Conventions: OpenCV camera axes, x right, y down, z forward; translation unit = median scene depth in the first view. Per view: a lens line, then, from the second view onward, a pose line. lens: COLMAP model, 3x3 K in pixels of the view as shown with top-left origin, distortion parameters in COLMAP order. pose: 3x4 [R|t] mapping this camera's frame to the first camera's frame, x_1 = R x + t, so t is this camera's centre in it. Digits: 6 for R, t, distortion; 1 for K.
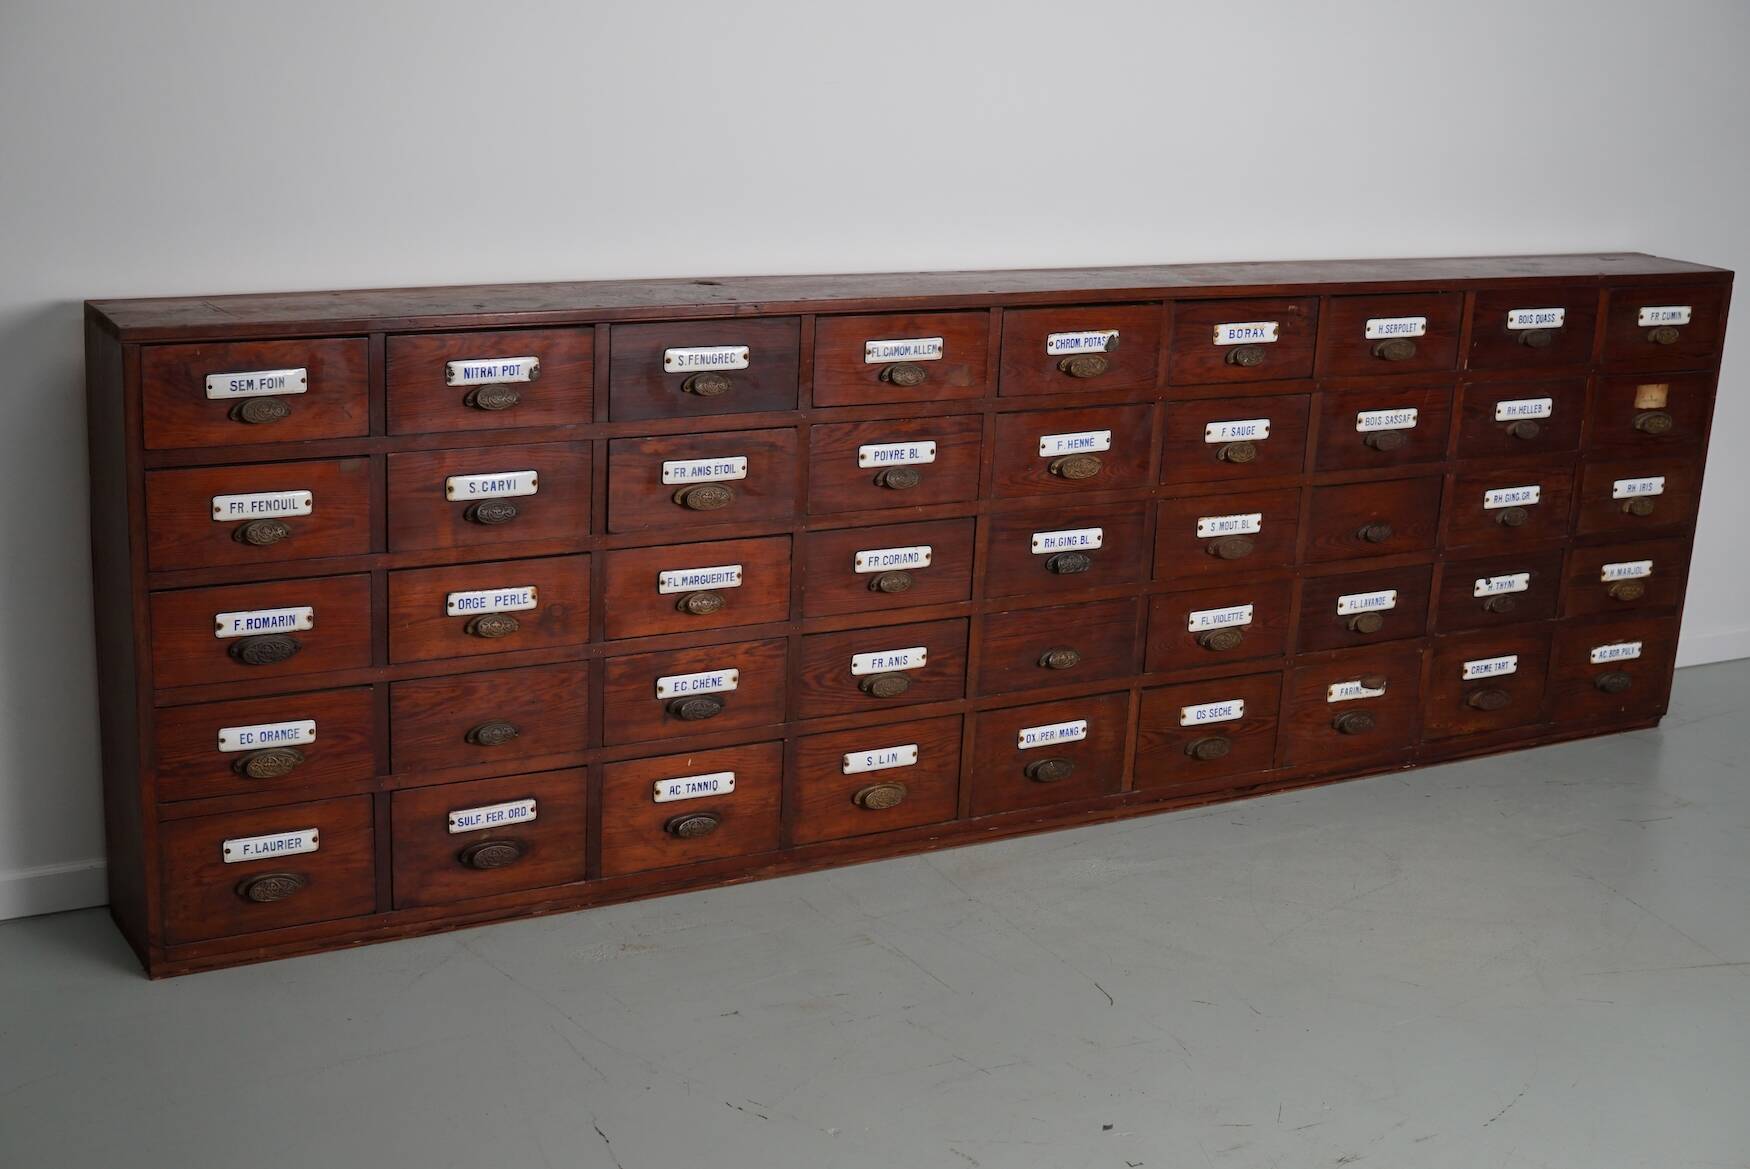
lens RADIAL K [[2257.4, 0, 884.2], [0, 2257.4, 586.8], [0, 0, 1]] dist [-0.093441, 0.000000]
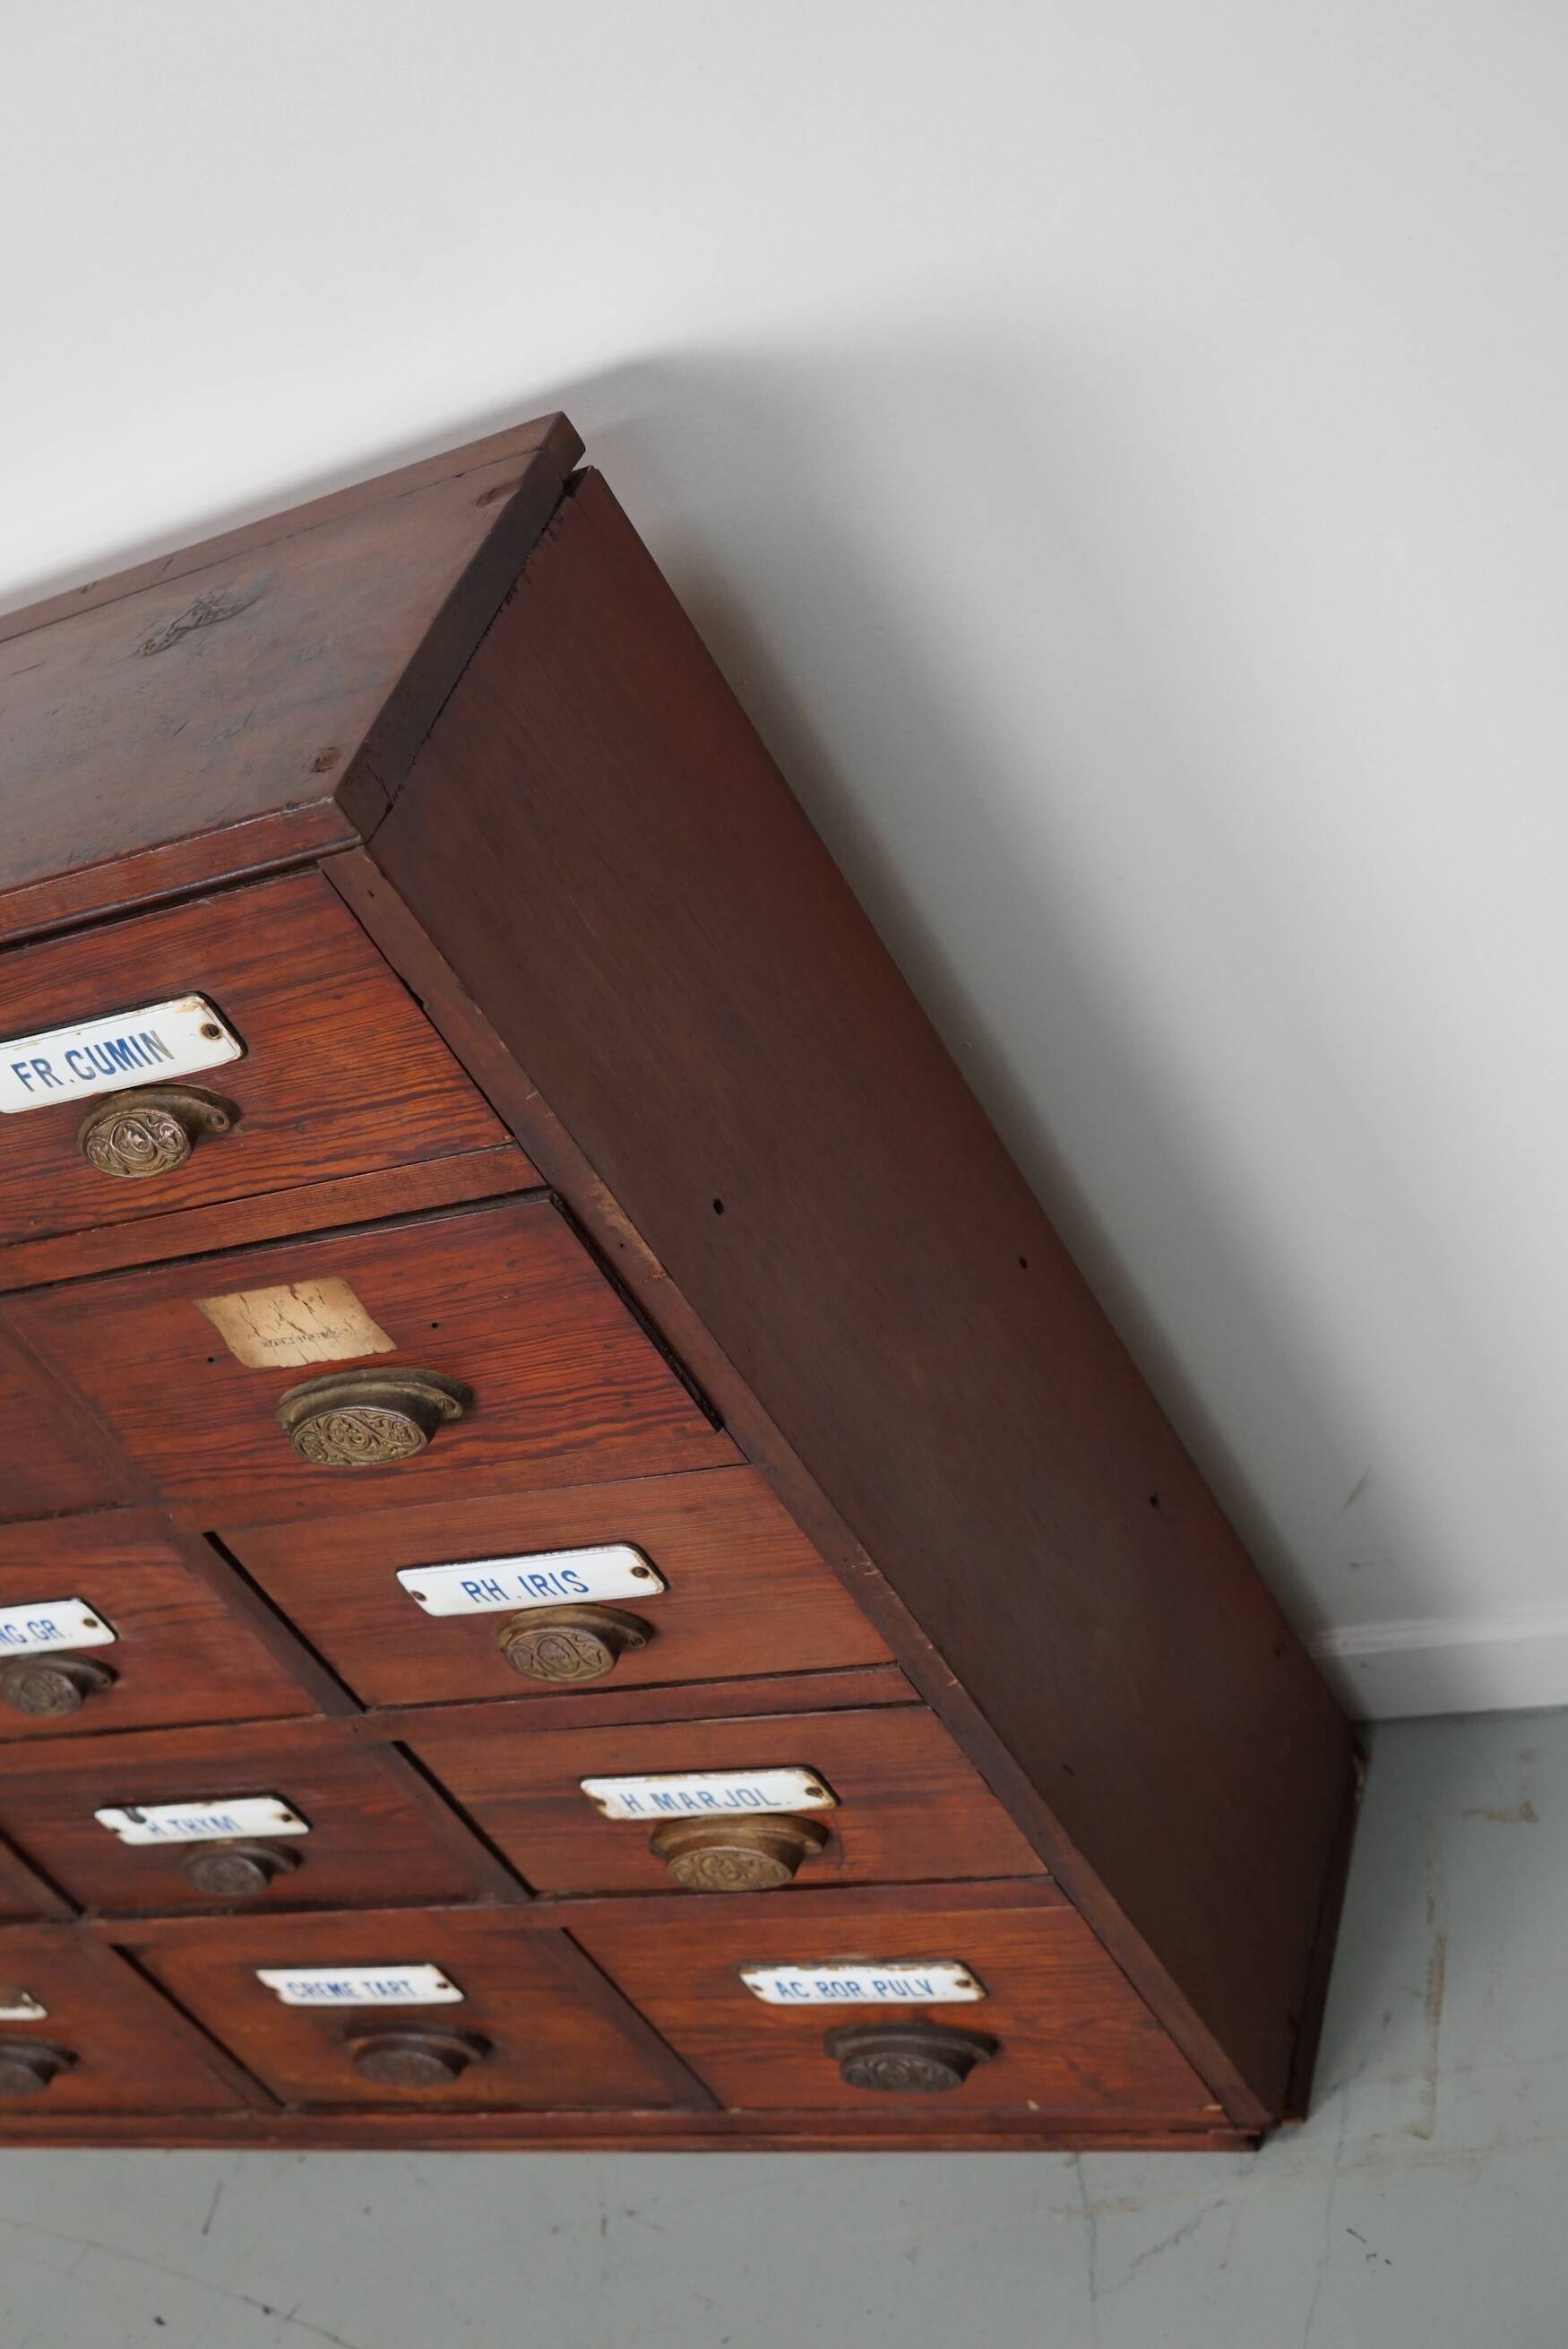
lens RADIAL K [[3029.7, 0, 778.9], [0, 3029.7, 1166.3], [0, 0, 1]] dist [-0.093441, 0.000000]
pose [[0.599505, 0.154608, -0.785296, 0.728588], [0.296269, 0.868602, 0.397185, -0.245087], [0.743518, -0.470773, 0.474925, 1.087255]]
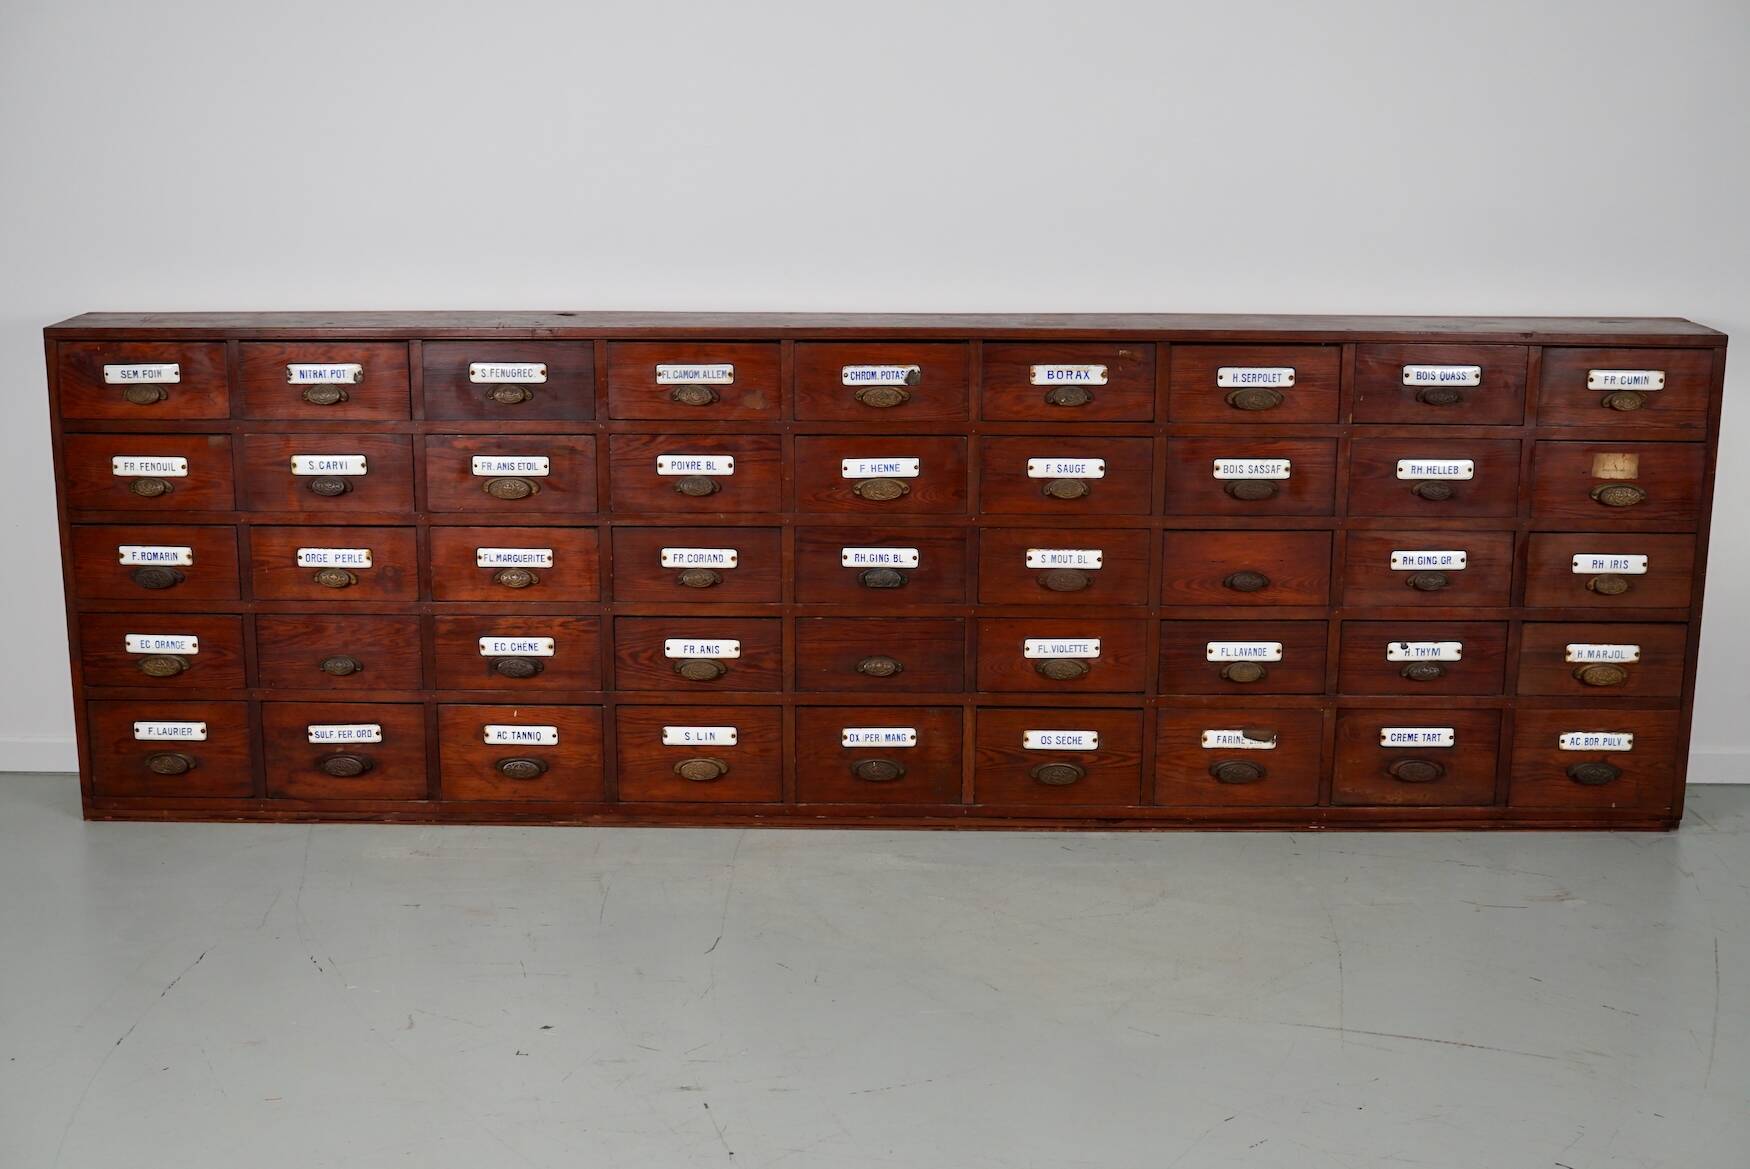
lens RADIAL K [[2257.4, 0, 872.7], [0, 2257.4, 584.2], [0, 0, 1]] dist [-0.093441, 0.000000]
pose [[0.872835, 0.070564, -0.482886, 0.635975], [-0.097250, 0.994795, -0.030414, 0.027211], [0.478227, 0.073507, 0.875155, 0.043936]]
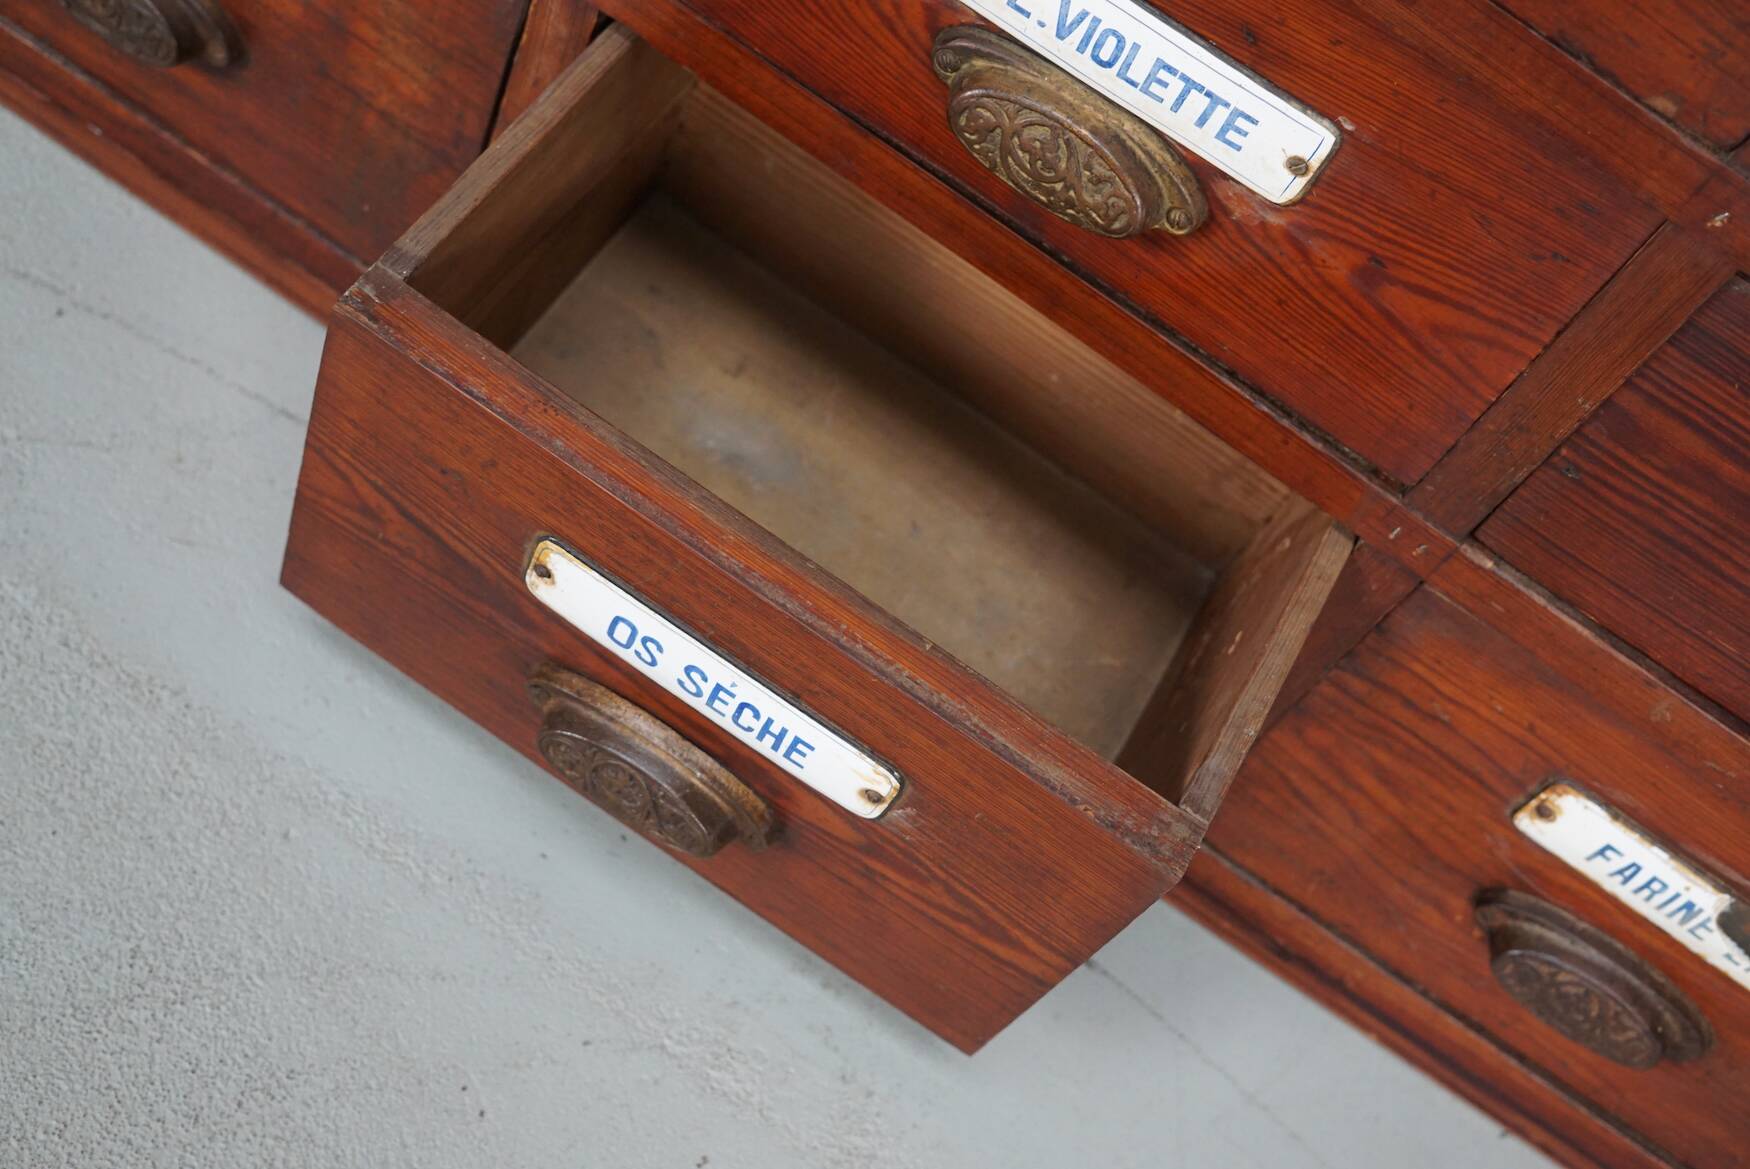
lens RADIAL K [[2257.4, 0, 872.7], [0, 2257.4, 575.1], [0, 0, 1]] dist [-0.093441, 0.000000]
pose [[0.524179, 0.781850, -0.337560, 0.250195], [-0.510081, 0.605657, 0.610734, -0.059968], [0.681948, -0.147951, 0.716280, 0.952854]]
